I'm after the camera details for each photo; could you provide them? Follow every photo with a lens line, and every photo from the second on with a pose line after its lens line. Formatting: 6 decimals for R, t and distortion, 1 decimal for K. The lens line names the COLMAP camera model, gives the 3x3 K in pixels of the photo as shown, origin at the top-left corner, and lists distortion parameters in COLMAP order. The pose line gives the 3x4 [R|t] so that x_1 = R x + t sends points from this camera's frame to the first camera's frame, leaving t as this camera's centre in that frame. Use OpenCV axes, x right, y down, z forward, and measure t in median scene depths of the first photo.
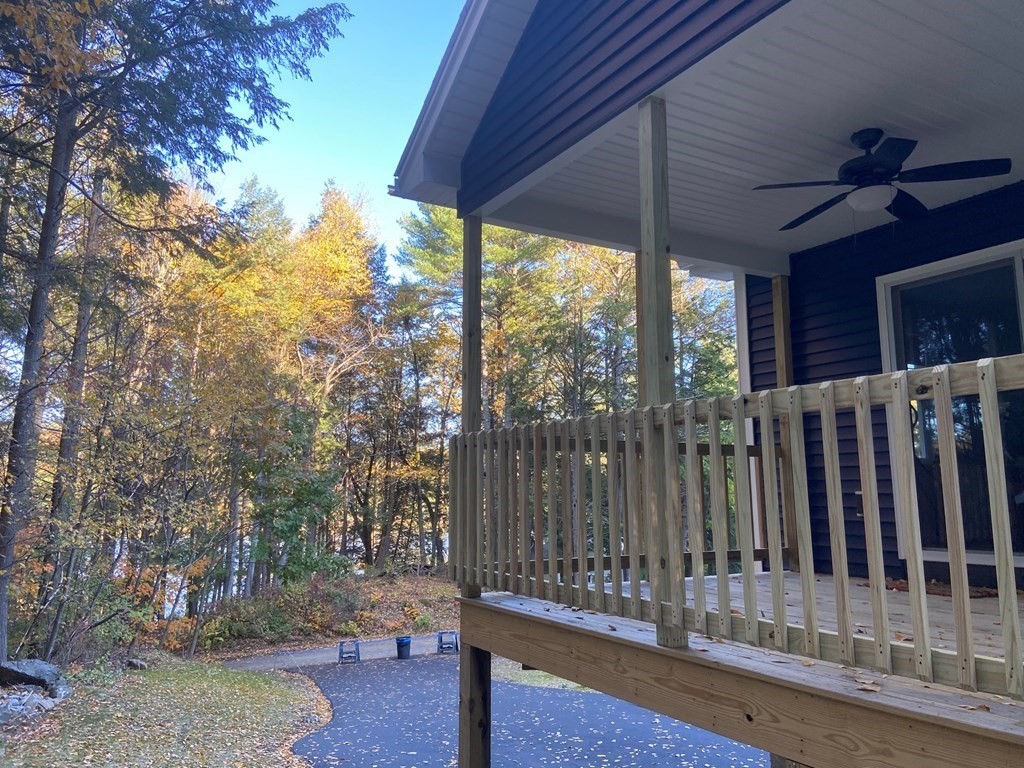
lens RADIAL K [[772.2, 0, 512.0], [0, 772.2, 384.0], [0, 0, 1]] dist [0.112329, -0.130458]
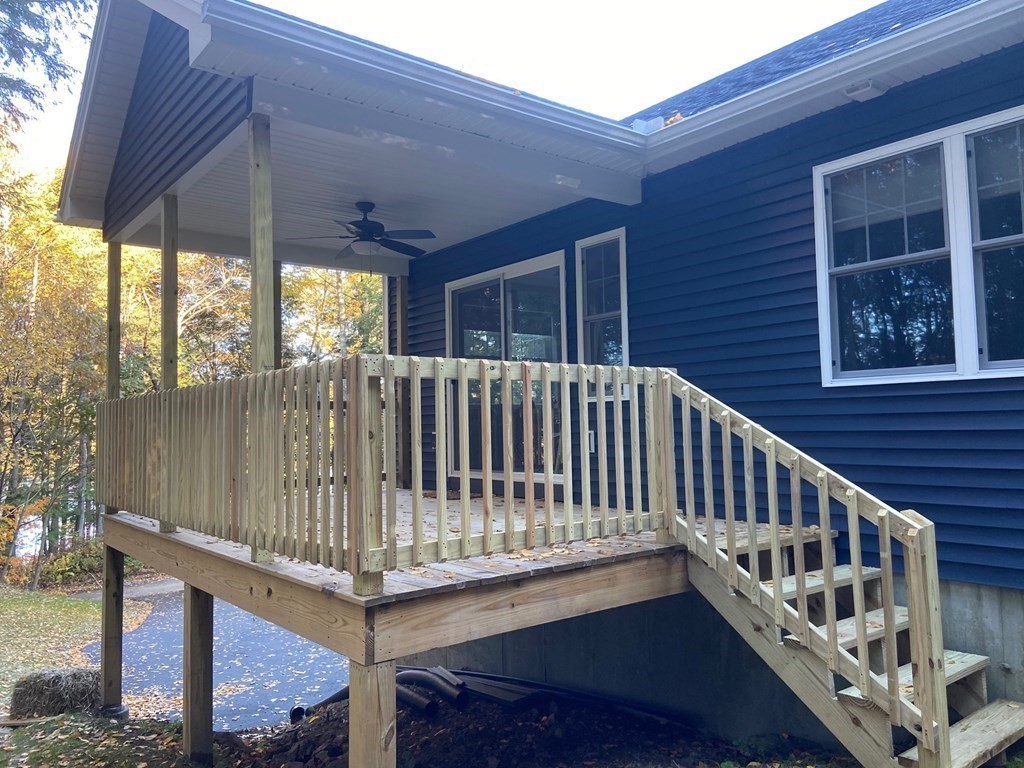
lens RADIAL K [[772.2, 0, 512.0], [0, 772.2, 384.0], [0, 0, 1]] dist [0.112329, -0.130458]
pose [[0.992248, -0.007255, 0.124064, 0.261310], [-0.003153, 0.996504, 0.083486, -0.046076], [-0.124235, -0.083229, 0.988756, -0.268515]]
